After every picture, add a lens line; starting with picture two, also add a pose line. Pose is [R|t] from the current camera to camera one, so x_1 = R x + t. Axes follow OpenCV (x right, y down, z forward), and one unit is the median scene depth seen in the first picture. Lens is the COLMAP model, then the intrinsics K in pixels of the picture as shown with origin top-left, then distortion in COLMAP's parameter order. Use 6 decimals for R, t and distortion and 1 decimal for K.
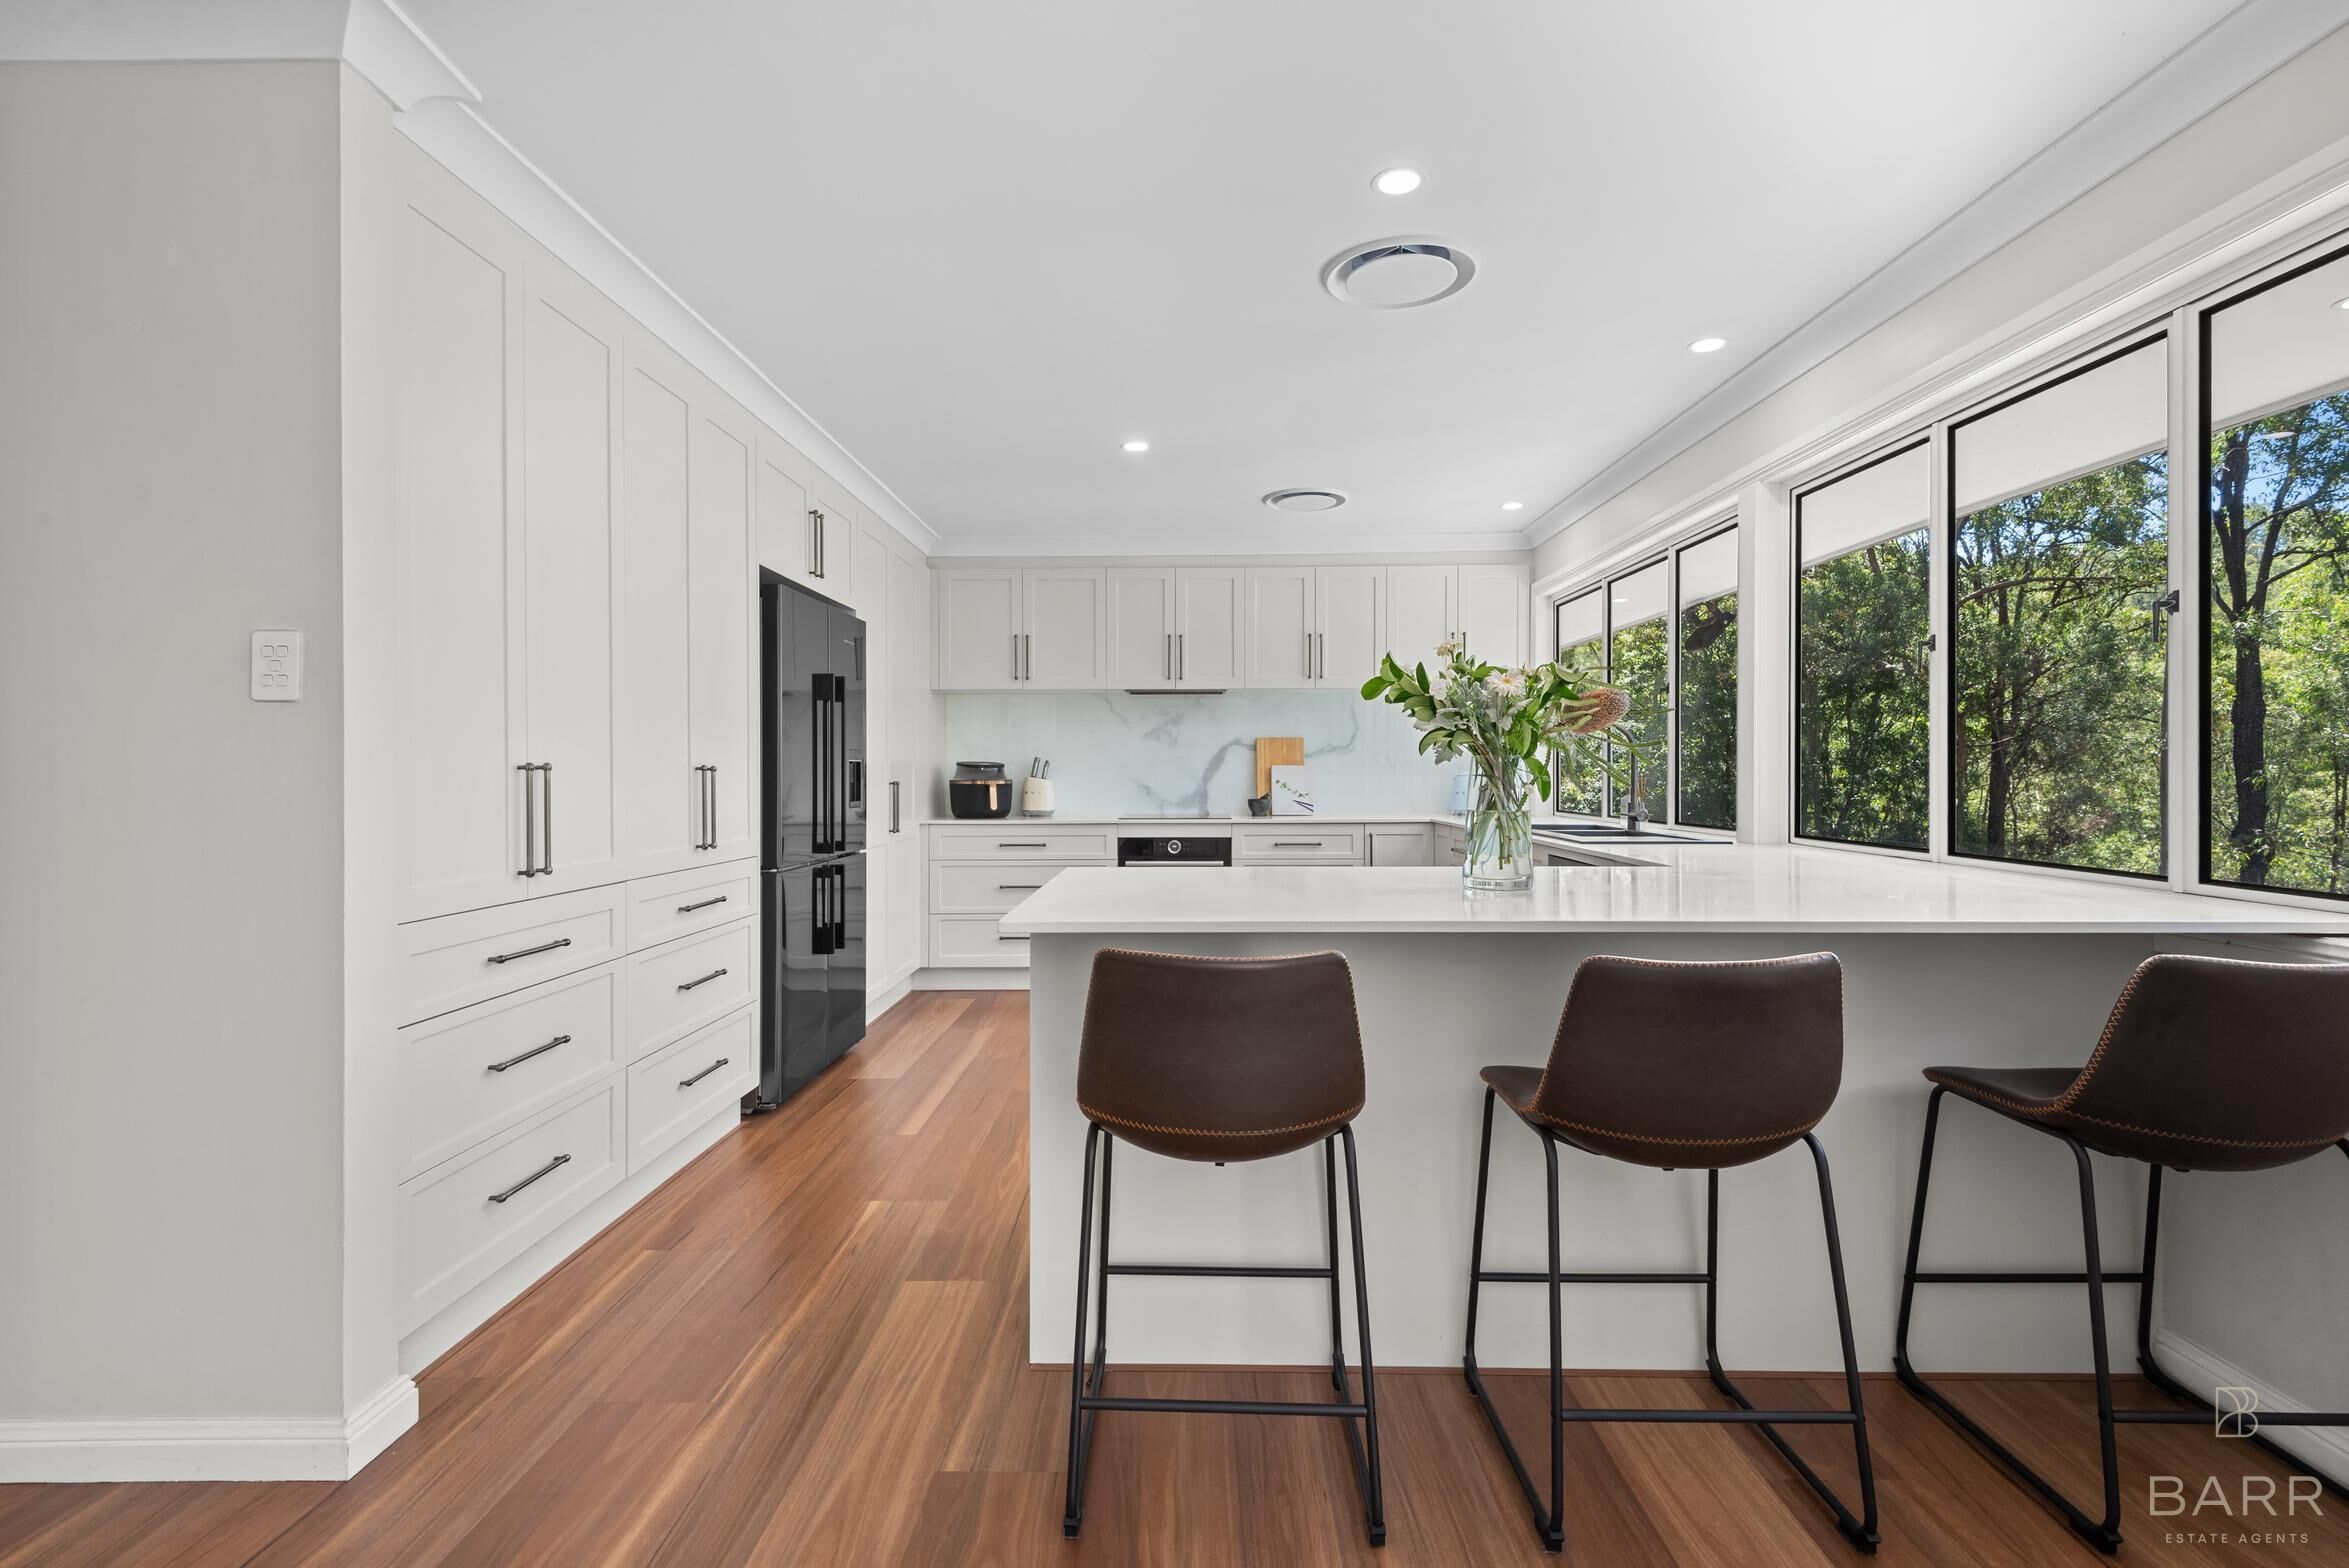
lens RADIAL K [[1112.2, 0, 1174.5], [0, 1112.2, 784.0], [0, 0, 1]] dist [0.000821, -0.000727]
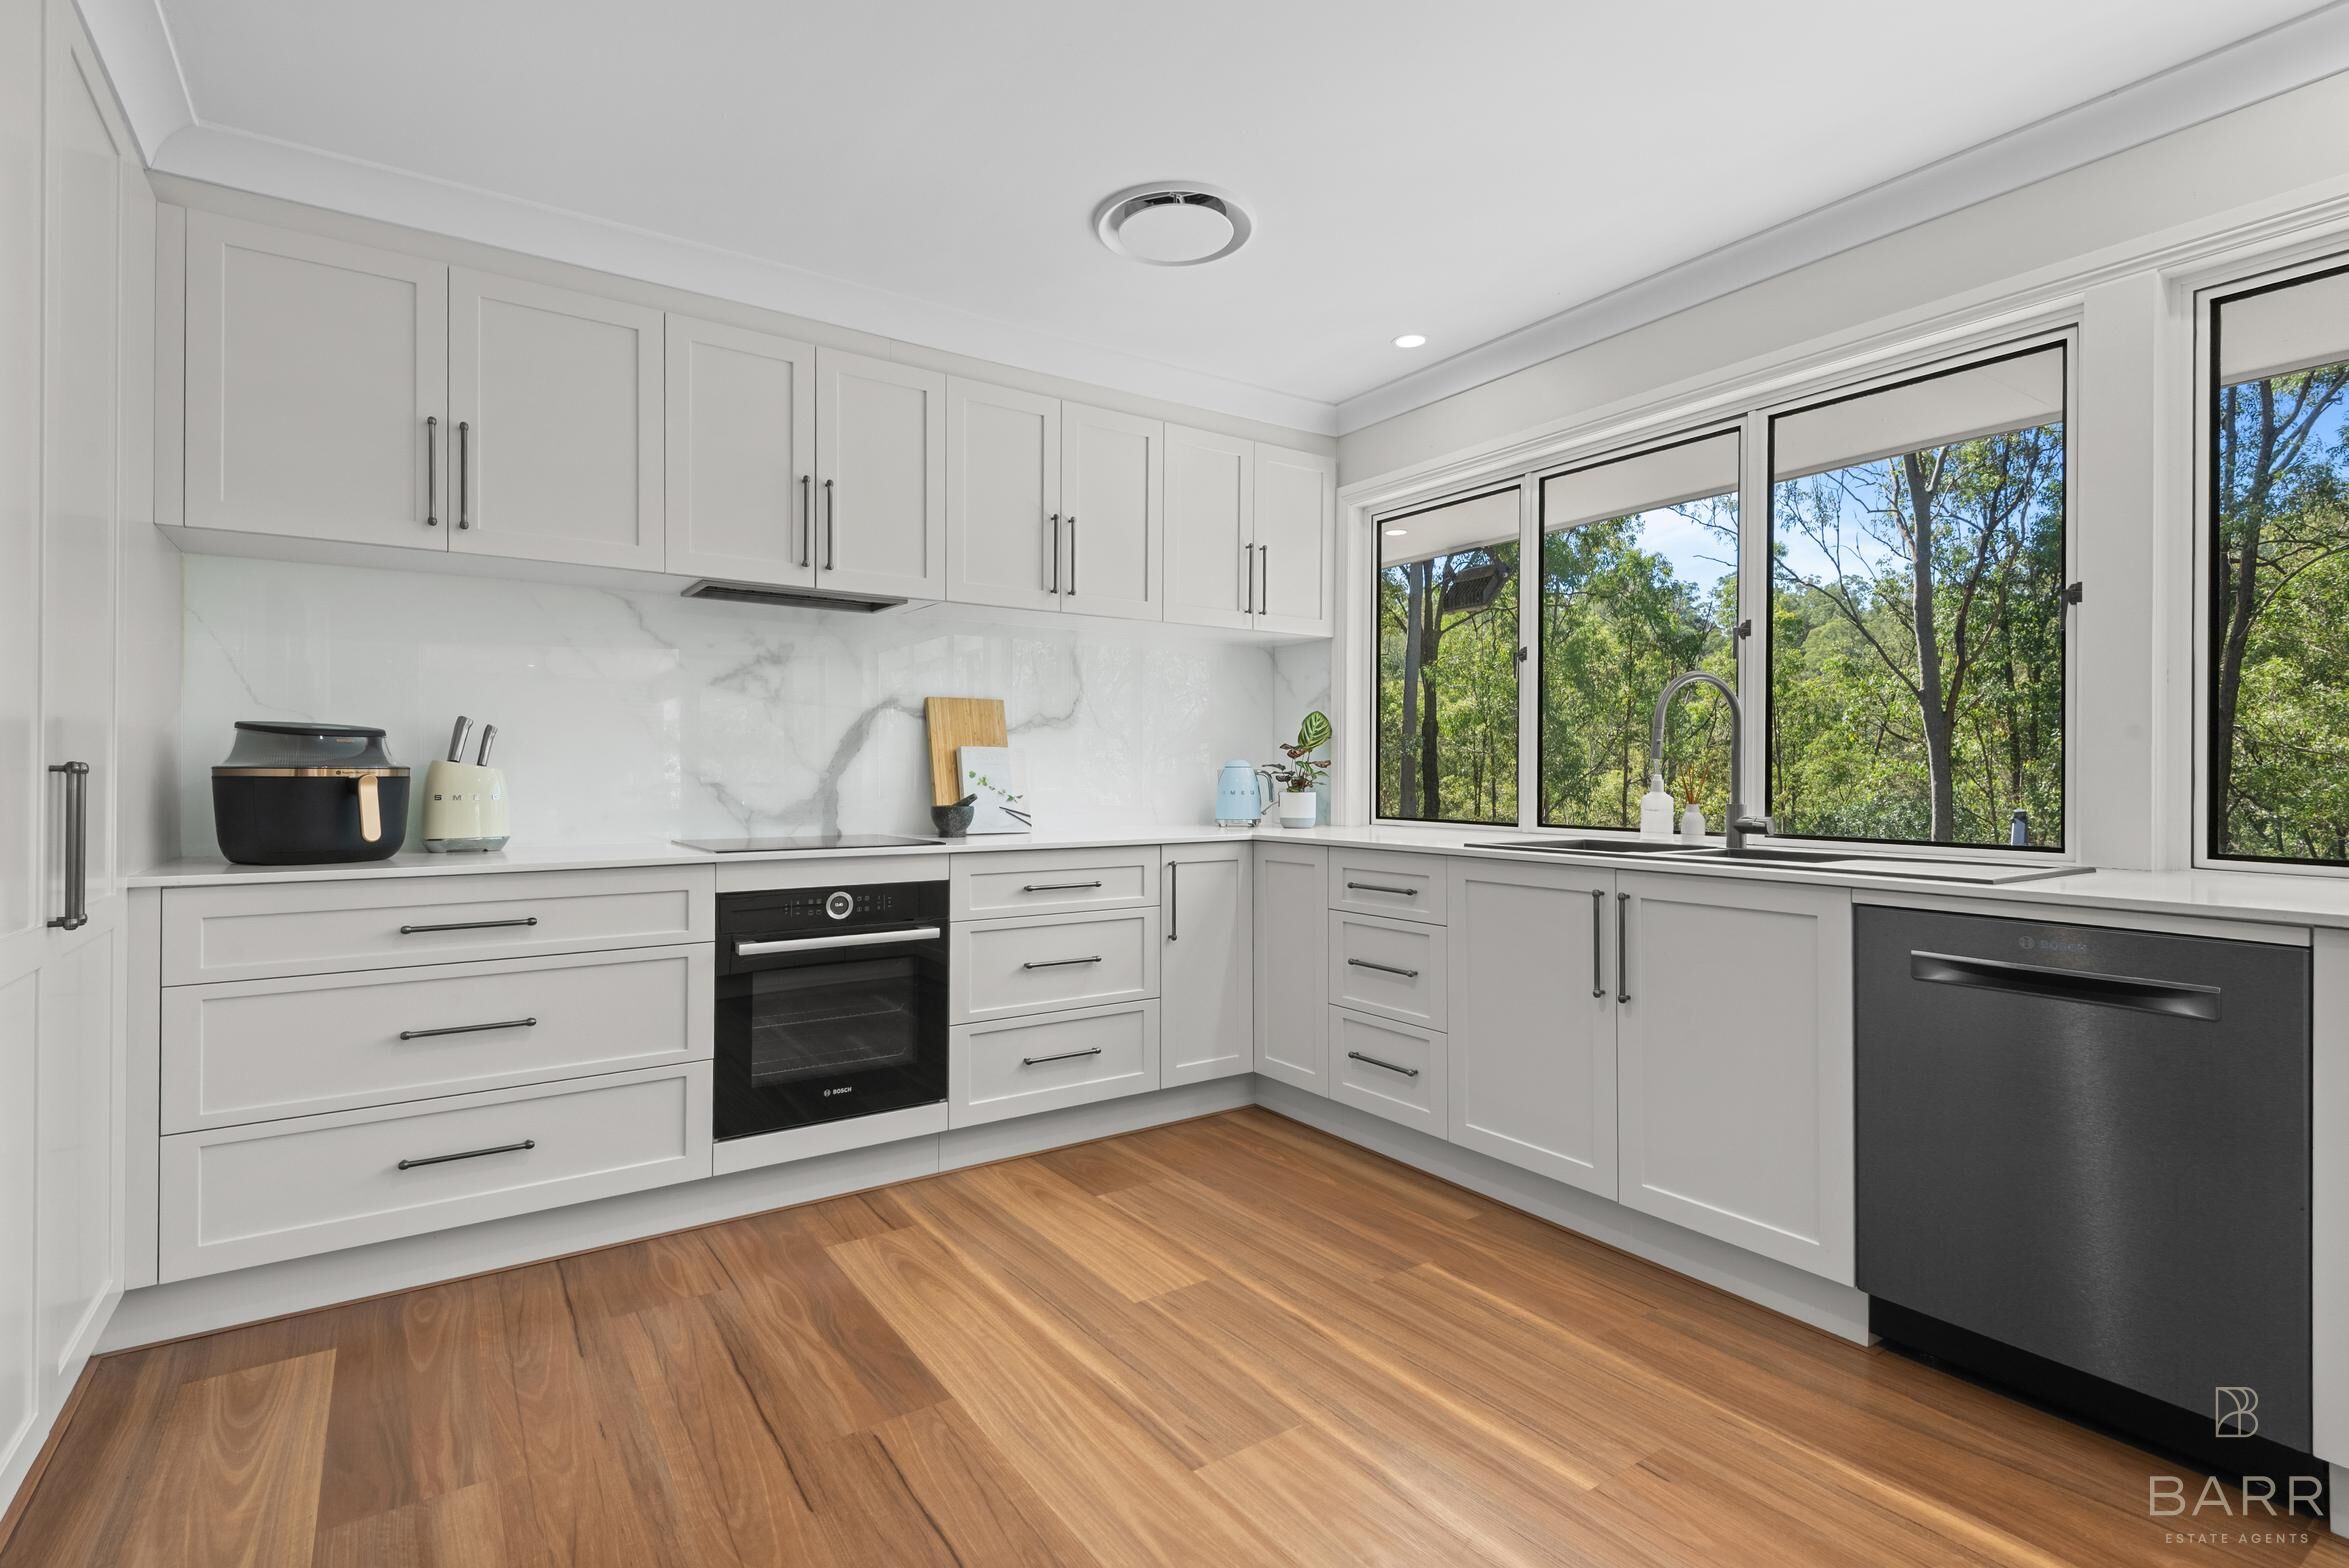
lens RADIAL K [[1112.2, 0, 1174.5], [0, 1112.2, 784.0], [0, 0, 1]] dist [0.000821, -0.000727]
pose [[0.807800, -0.001107, 0.589455, -0.161018], [0.005304, 0.999971, -0.005390, 0.006288], [-0.589432, 0.007480, 0.807783, 0.494912]]
